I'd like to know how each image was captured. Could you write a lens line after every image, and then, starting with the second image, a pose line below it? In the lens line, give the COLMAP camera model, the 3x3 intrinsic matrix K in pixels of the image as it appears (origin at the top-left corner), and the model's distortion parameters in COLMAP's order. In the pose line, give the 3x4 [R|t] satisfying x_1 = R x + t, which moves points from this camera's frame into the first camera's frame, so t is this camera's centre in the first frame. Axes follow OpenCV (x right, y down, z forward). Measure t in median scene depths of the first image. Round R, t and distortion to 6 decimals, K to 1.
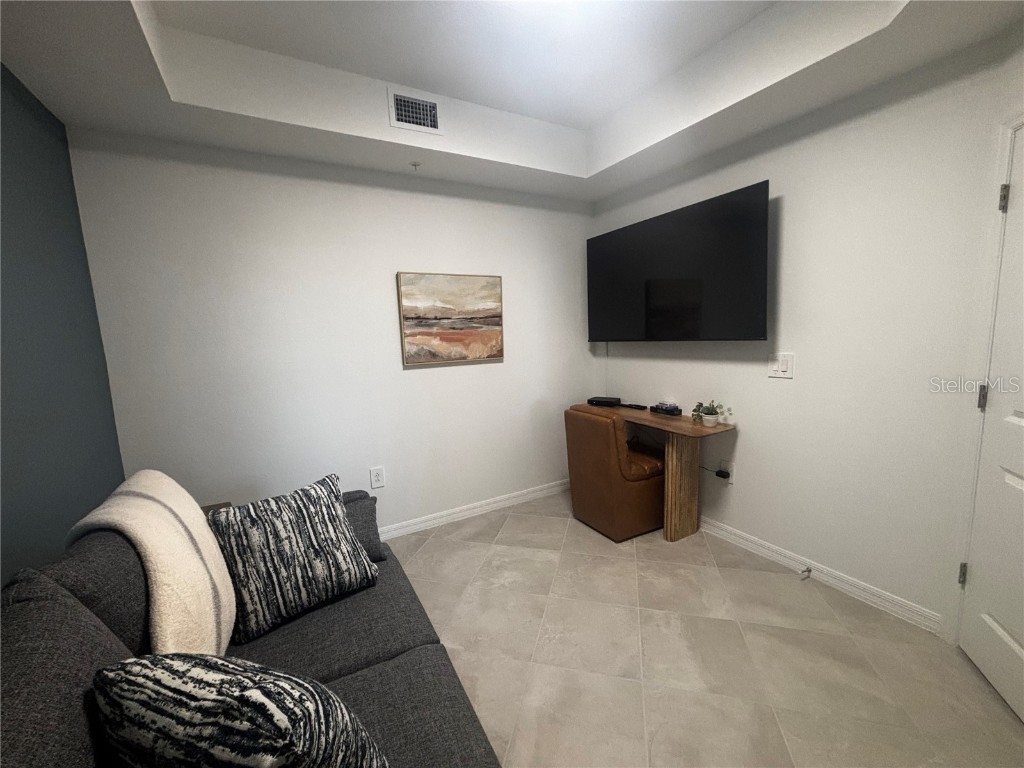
lens RADIAL K [[413.2, 0, 511.4], [0, 413.2, 383.6], [0, 0, 1]] dist [0.003195, -0.000207]
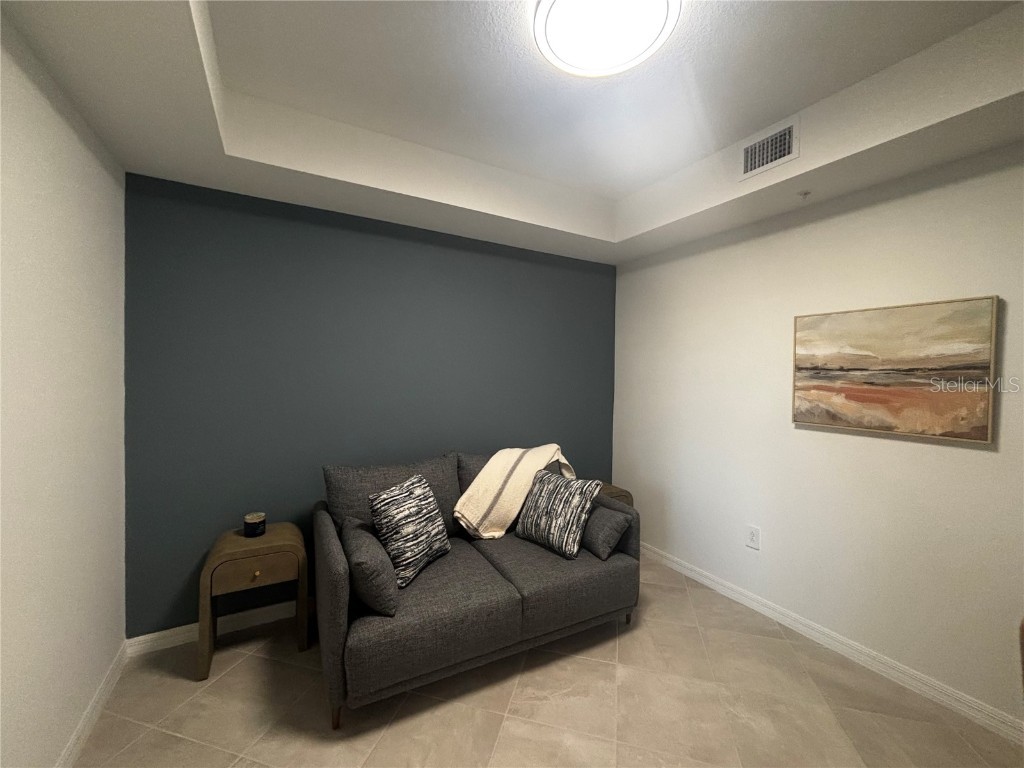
lens RADIAL K [[413.2, 0, 511.4], [0, 413.2, 383.3], [0, 0, 1]] dist [0.003195, -0.000207]
pose [[0.002854, 0.055473, -0.998456, 0.578209], [-0.148679, 0.987386, 0.054433, -0.083635], [0.988881, 0.148294, 0.011065, 0.395651]]
